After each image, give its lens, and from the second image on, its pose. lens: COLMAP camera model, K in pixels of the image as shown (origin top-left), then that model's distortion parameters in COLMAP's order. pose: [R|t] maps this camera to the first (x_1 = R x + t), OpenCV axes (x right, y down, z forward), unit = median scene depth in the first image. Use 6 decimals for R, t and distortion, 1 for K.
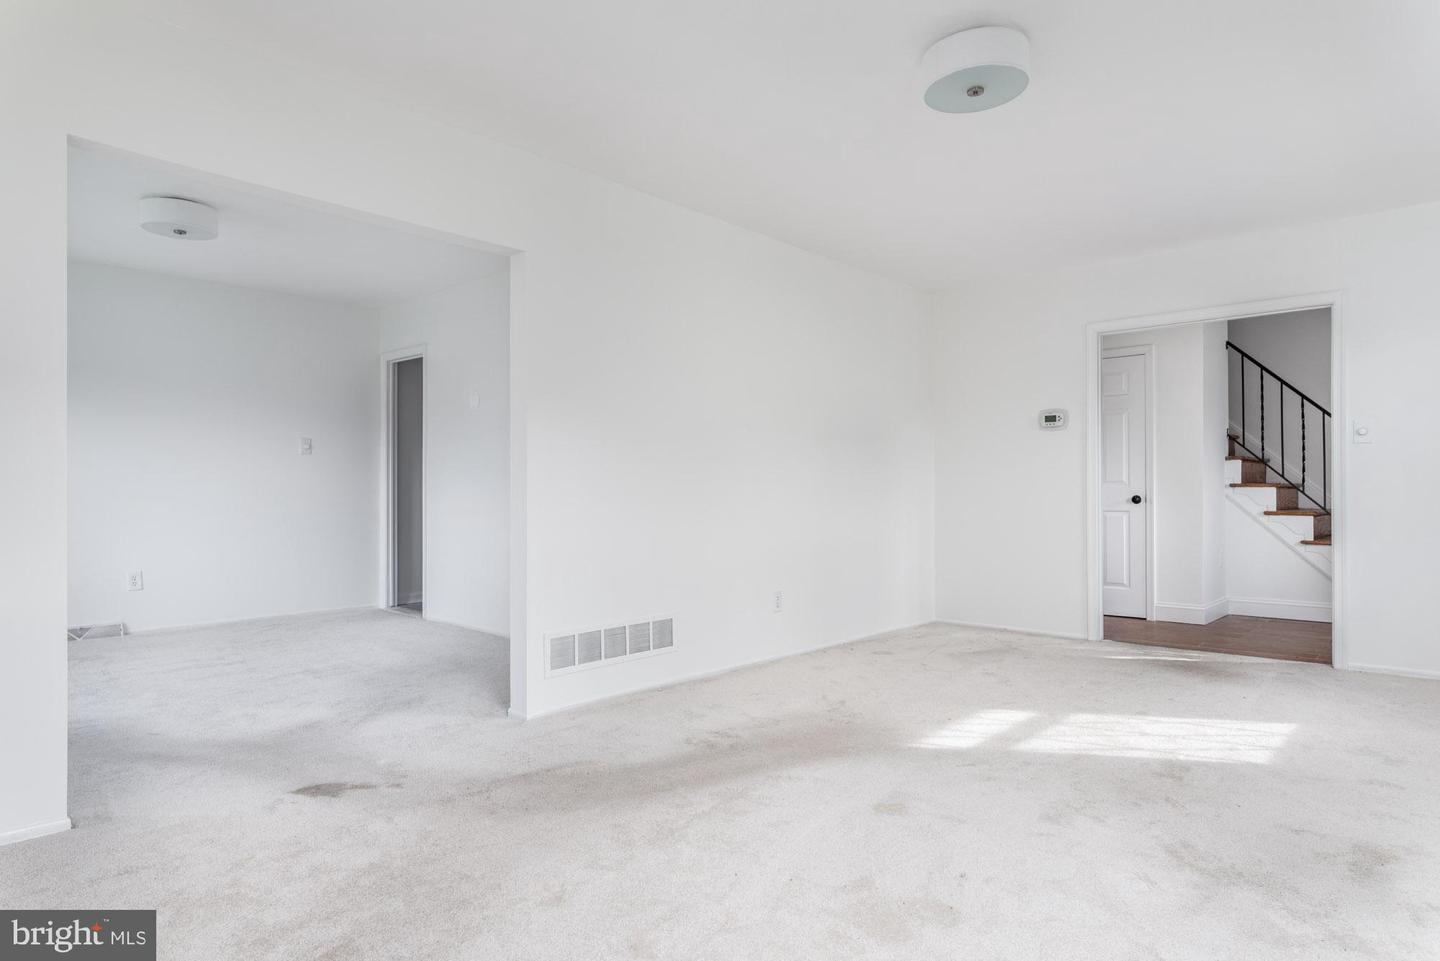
lens RADIAL K [[828.5, 0, 717.2], [0, 828.5, 483.5], [0, 0, 1]] dist [0.000637, -0.001143]
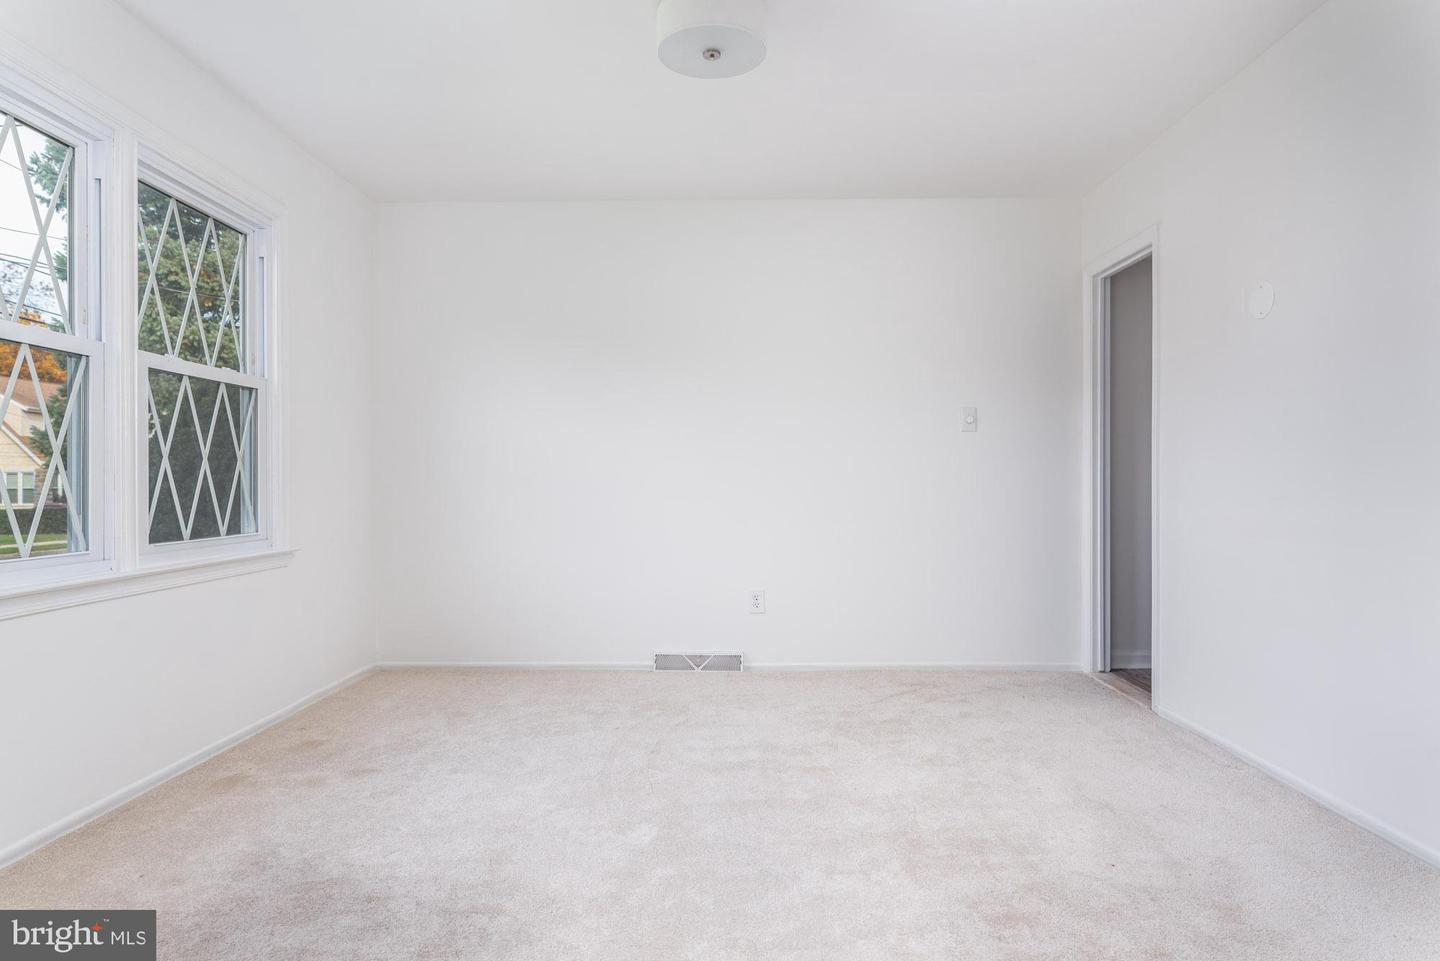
lens RADIAL K [[828.5, 0, 716.7], [0, 828.5, 483.0], [0, 0, 1]] dist [0.000637, -0.001143]
pose [[0.682590, 0.004609, -0.730787, -0.137234], [0.000643, 0.999976, 0.006907, 0.001656], [0.730801, -0.005185, 0.682571, 0.371672]]
